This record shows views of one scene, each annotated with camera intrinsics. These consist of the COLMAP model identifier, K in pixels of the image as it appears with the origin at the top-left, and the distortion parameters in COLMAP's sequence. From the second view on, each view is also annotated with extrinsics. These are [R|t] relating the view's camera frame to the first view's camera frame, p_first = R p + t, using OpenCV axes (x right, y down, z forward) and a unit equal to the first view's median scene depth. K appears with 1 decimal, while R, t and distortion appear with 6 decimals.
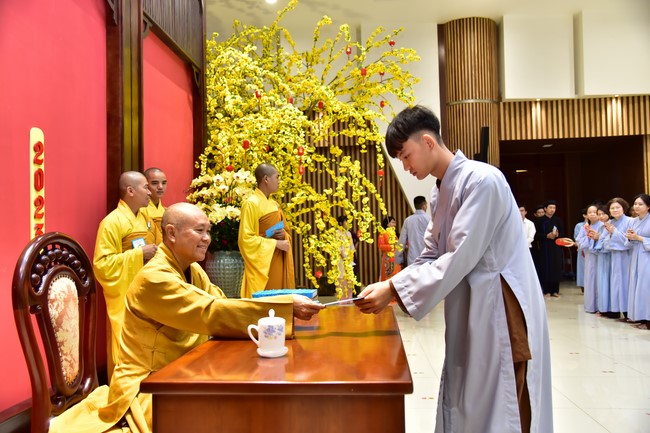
lens RADIAL K [[557.9, 0, 327.0], [0, 557.9, 224.0], [0, 0, 1]] dist [-0.010842, 0.079747]
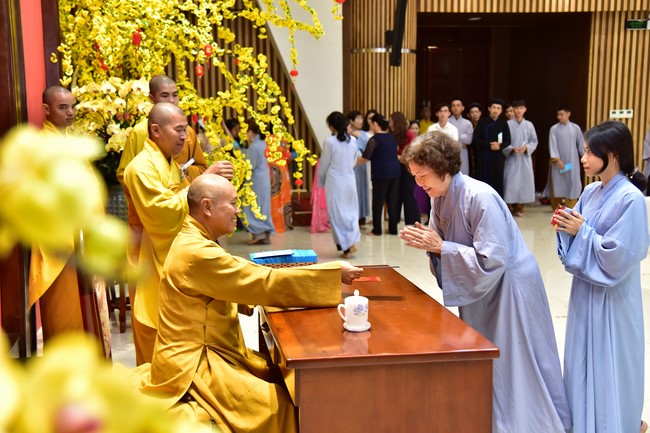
lens RADIAL K [[826.2, 0, 337.5], [0, 826.2, 216.0], [0, 0, 1]] dist [0.189890, 0.013467]
pose [[0.968266, -0.010643, 0.249696, -0.120635], [-0.024392, 0.990299, 0.136797, -0.048989], [-0.248730, -0.138546, 0.958613, -0.127414]]
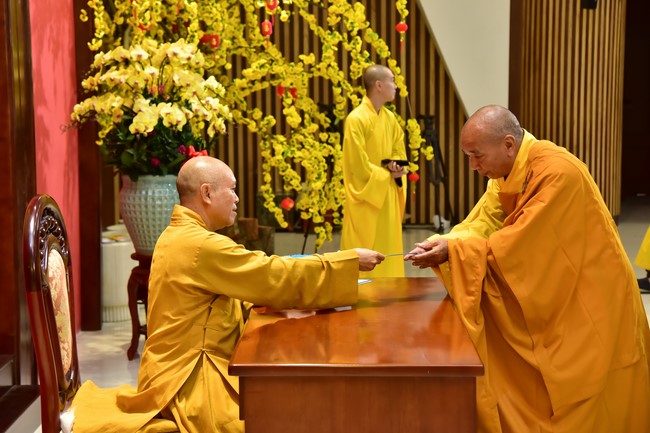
lens RADIAL K [[1224.2, 0, 325.0], [0, 1224.2, 216.5], [0, 0, 1]] dist [0.369940, -0.068207]
pose [[0.997874, 0.006194, 0.064882, -0.054668], [-0.014414, 0.991797, 0.127005, -0.053525], [-0.063563, -0.127671, 0.989778, -0.232463]]
